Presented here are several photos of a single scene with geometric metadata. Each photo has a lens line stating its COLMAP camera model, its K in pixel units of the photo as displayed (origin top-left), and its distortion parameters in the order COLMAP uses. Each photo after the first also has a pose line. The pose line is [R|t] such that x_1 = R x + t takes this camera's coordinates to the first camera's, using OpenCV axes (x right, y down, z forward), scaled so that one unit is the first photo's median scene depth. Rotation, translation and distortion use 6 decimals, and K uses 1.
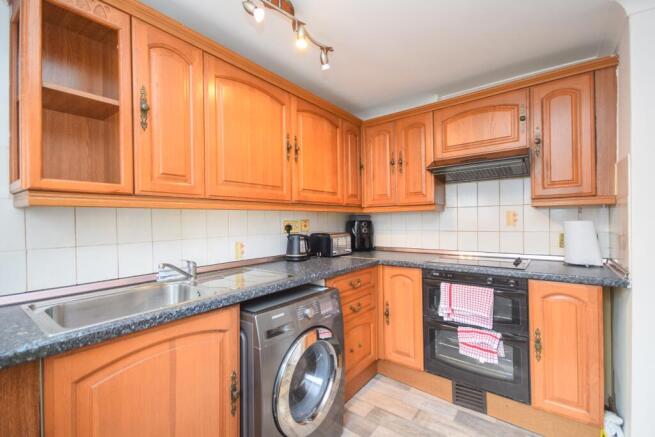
lens RADIAL K [[288.0, 0, 327.5], [0, 288.0, 218.5], [0, 0, 1]] dist [-0.000941, -0.000049]
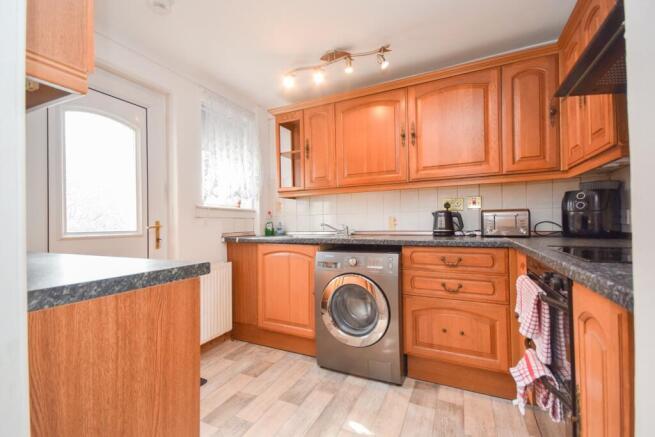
lens RADIAL K [[288.0, 0, 327.5], [0, 288.0, 218.5], [0, 0, 1]] dist [-0.000941, -0.000049]
pose [[0.208868, -0.009946, -0.977893, 0.921522], [0.015873, 0.999851, -0.006779, 0.093070], [0.977815, -0.014106, 0.208995, 0.430899]]
